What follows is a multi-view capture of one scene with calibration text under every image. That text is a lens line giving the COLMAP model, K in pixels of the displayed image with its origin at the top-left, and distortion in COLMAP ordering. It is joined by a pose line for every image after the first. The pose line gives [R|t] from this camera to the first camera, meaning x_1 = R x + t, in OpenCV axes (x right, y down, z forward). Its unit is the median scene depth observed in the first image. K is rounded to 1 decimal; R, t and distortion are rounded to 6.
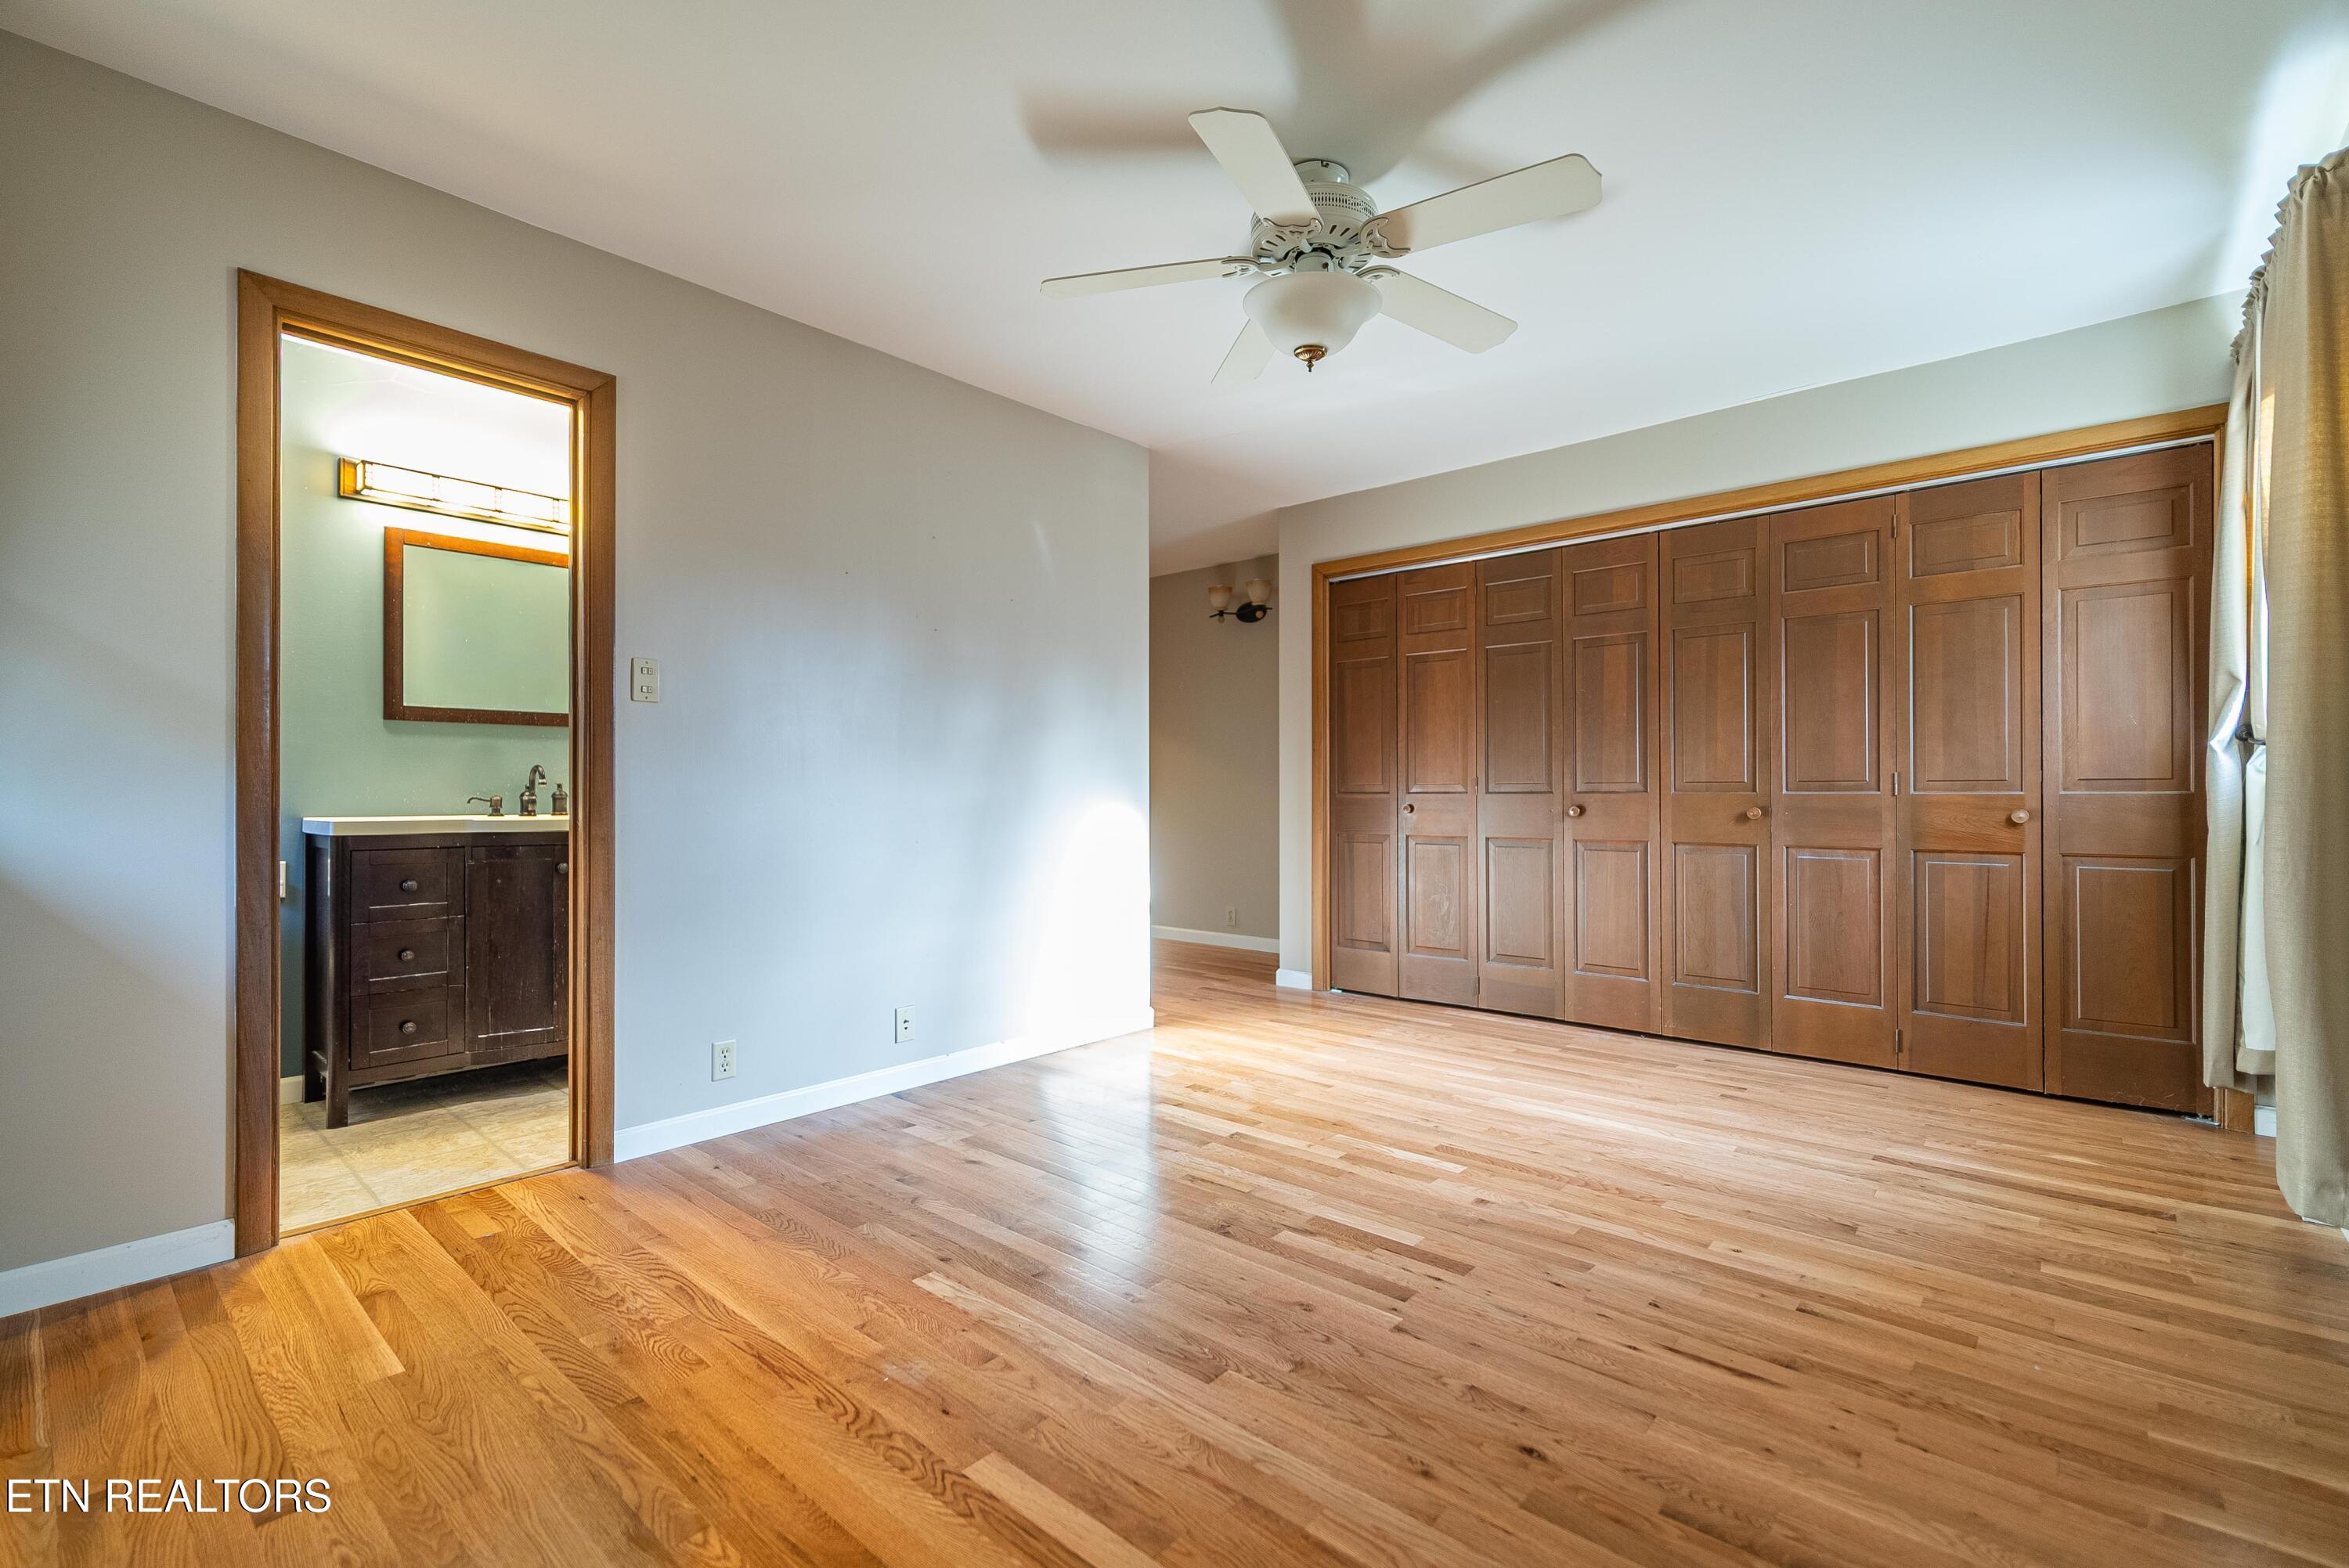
lens RADIAL K [[1006.7, 0, 1174.5], [0, 1006.7, 784.0], [0, 0, 1]] dist [0.000151, 0.000032]
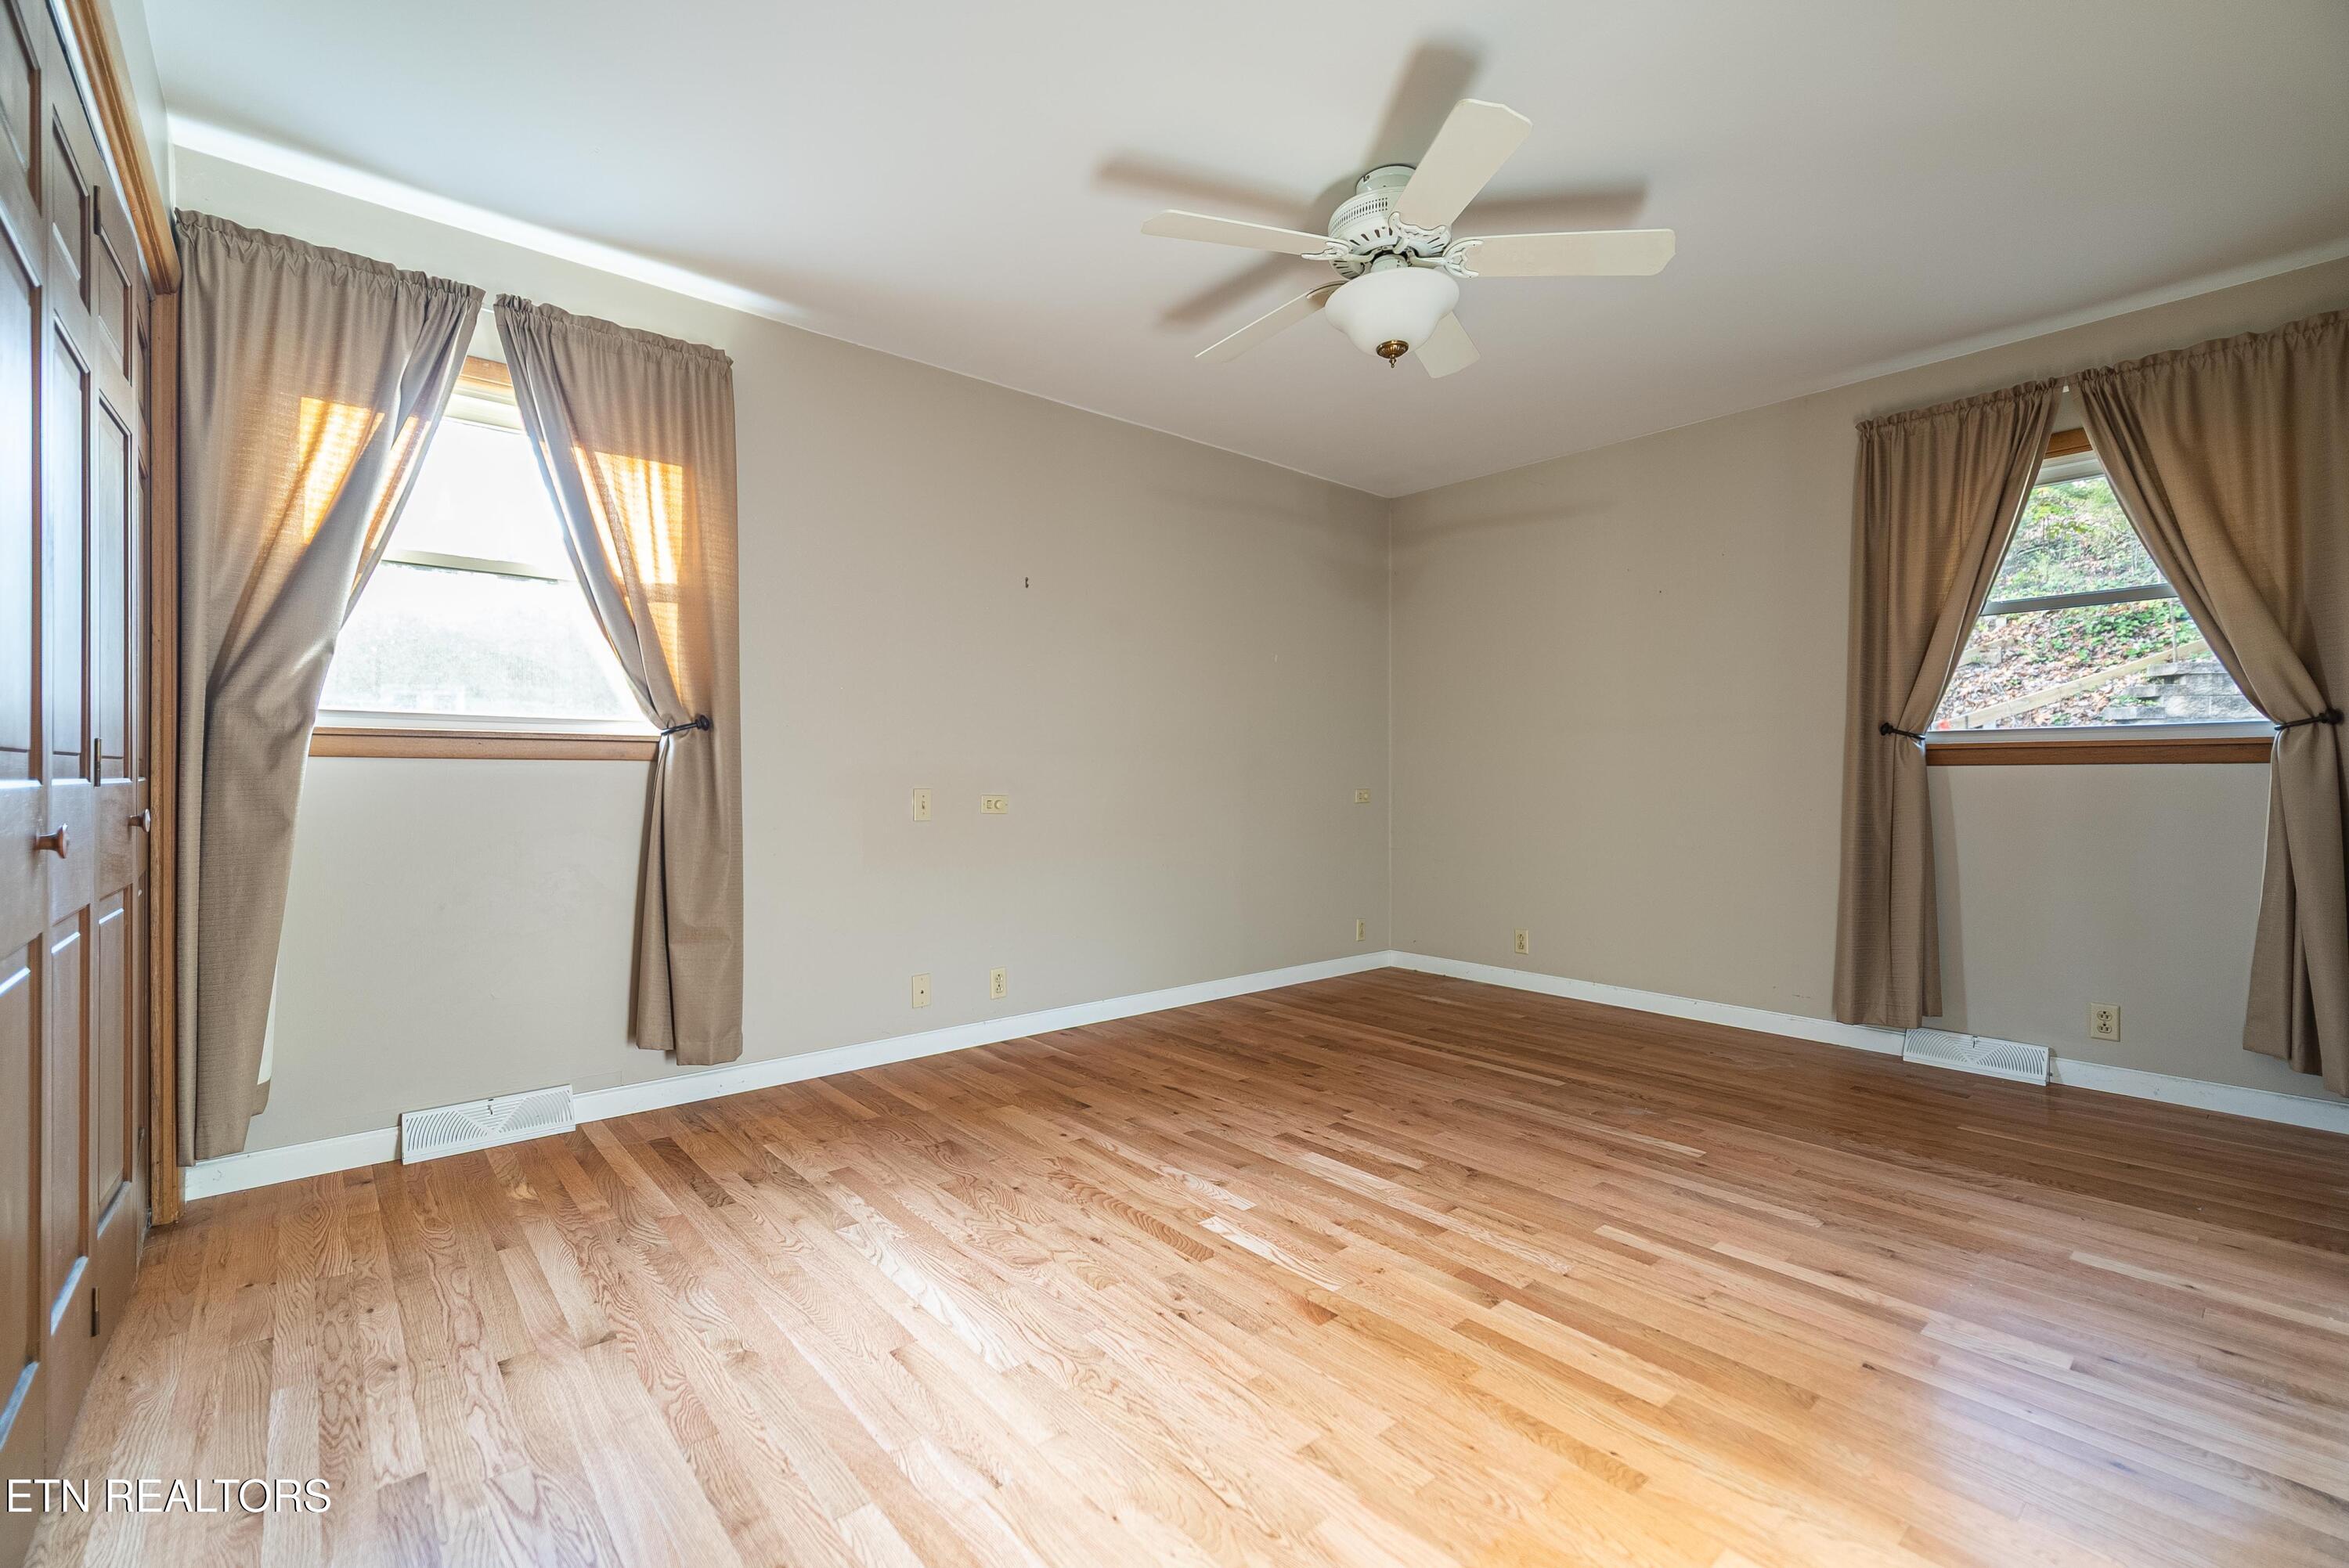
lens RADIAL K [[992.4, 0, 1174.5], [0, 992.4, 784.0], [0, 0, 1]] dist [-0.000329, -0.000094]
pose [[-0.990026, -0.000634, 0.140886, 0.200469], [-0.000600, 1.000000, 0.000287, 0.006303], [-0.140887, 0.000199, -0.990026, 1.920508]]
